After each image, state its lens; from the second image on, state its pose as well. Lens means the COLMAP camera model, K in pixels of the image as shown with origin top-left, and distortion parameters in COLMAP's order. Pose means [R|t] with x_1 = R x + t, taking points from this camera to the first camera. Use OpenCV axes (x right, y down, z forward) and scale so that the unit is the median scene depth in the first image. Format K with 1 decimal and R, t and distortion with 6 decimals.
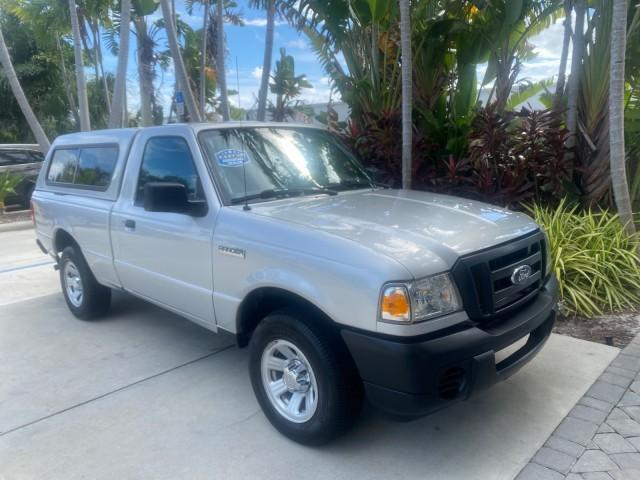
lens RADIAL K [[494.1, 0, 320.6], [0, 494.1, 238.7], [0, 0, 1]] dist [0.000058, -0.004592]
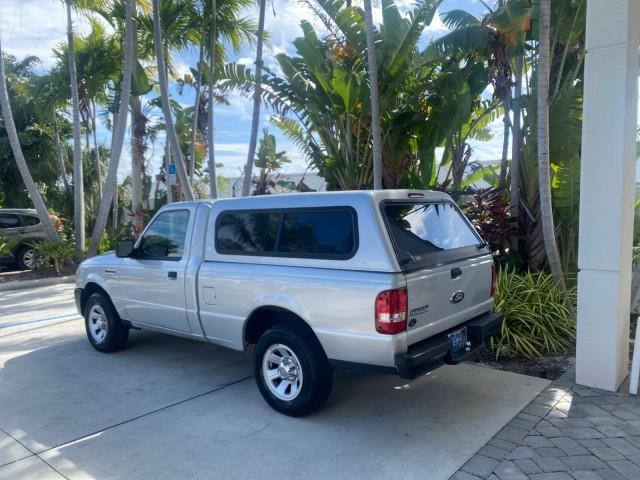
lens RADIAL K [[494.1, 0, 320.6], [0, 494.1, 238.7], [0, 0, 1]] dist [0.000058, -0.004592]
pose [[0.998230, 0.009636, 0.058689, -0.030968], [-0.001778, 0.991182, -0.132493, 0.020746], [-0.059448, 0.132154, 0.989445, -0.147073]]
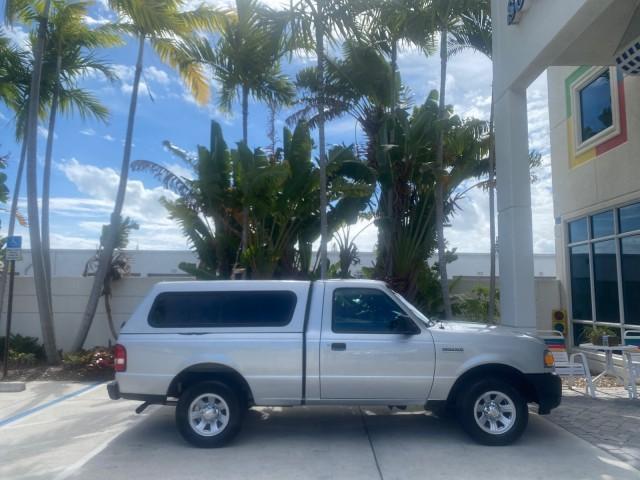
lens RADIAL K [[493.1, 0, 320.6], [0, 493.1, 239.0], [0, 0, 1]] dist [0.003929, -0.009005]
pose [[0.721190, 0.101727, 0.685227, -0.842698], [0.113093, 0.958599, -0.261340, 0.024415], [-0.683443, 0.265970, 0.679827, -0.025095]]
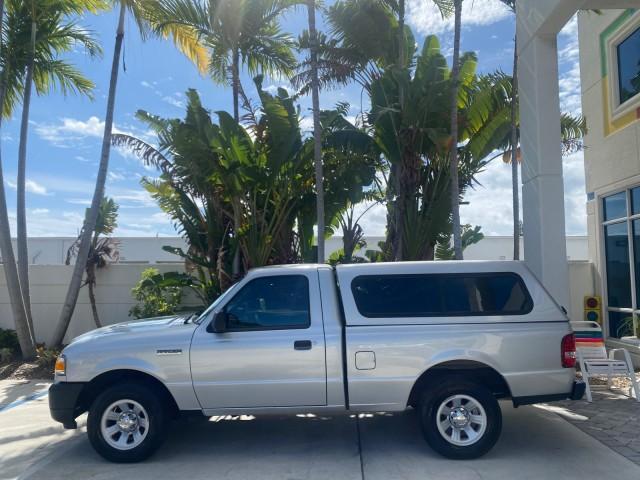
lens RADIAL K [[493.7, 0, 319.5], [0, 493.7, 238.7], [0, 0, 1]] dist [-0.000362, -0.006931]
pose [[0.750673, 0.074785, 0.656428, -0.674947], [0.114180, 0.963937, -0.240392, 0.002383], [-0.650733, 0.255407, 0.715062, 0.060710]]
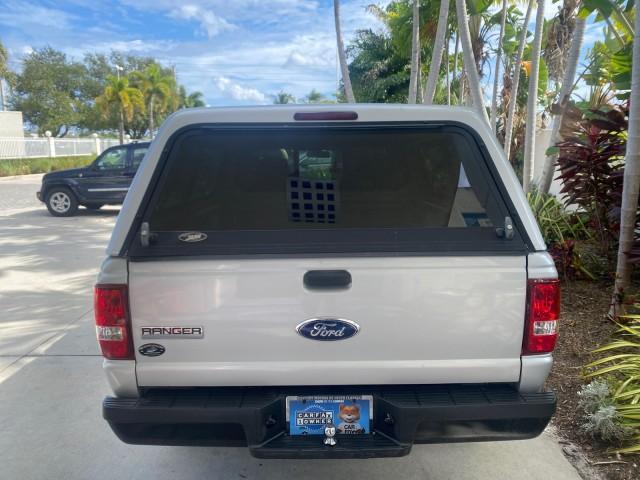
lens RADIAL K [[494.1, 0, 320.6], [0, 494.1, 238.7], [0, 0, 1]] dist [0.000058, -0.004592]
pose [[0.686941, 0.149515, -0.711166, 0.379156], [-0.149435, 0.986755, 0.063110, -0.061412], [0.711183, 0.062921, 0.700186, 0.256676]]
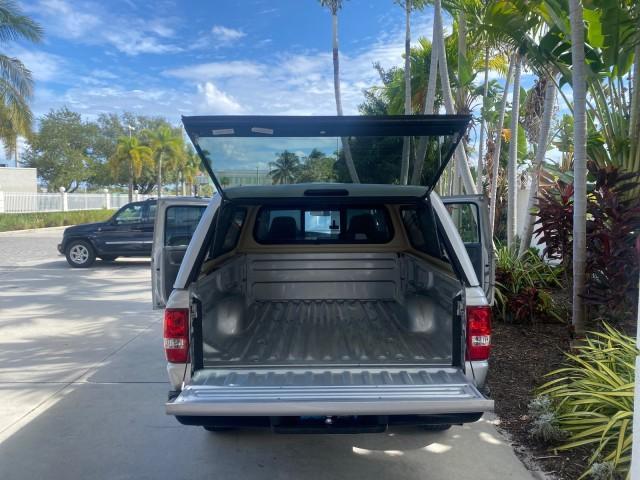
lens RADIAL K [[492.4, 0, 320.8], [0, 492.4, 238.7], [0, 0, 1]] dist [0.002720, -0.004701]
pose [[0.685897, 0.074088, -0.723917, 0.474960], [-0.151909, 0.987464, -0.042870, -0.057374], [0.711666, 0.139374, 0.688554, 0.163682]]
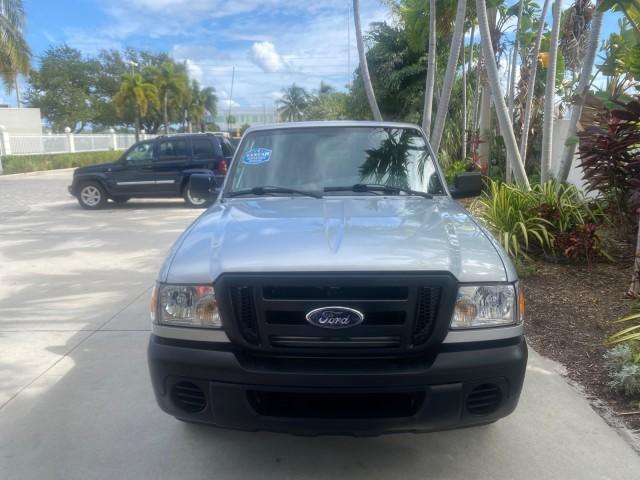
lens RADIAL K [[495.2, 0, 317.9], [0, 495.2, 238.6], [0, 0, 1]] dist [-0.004876, 0.002991]
pose [[0.670364, 0.154163, -0.725842, 0.394559], [-0.139848, 0.986899, 0.080450, -0.046989], [0.728735, 0.047577, 0.683141, 0.181122]]
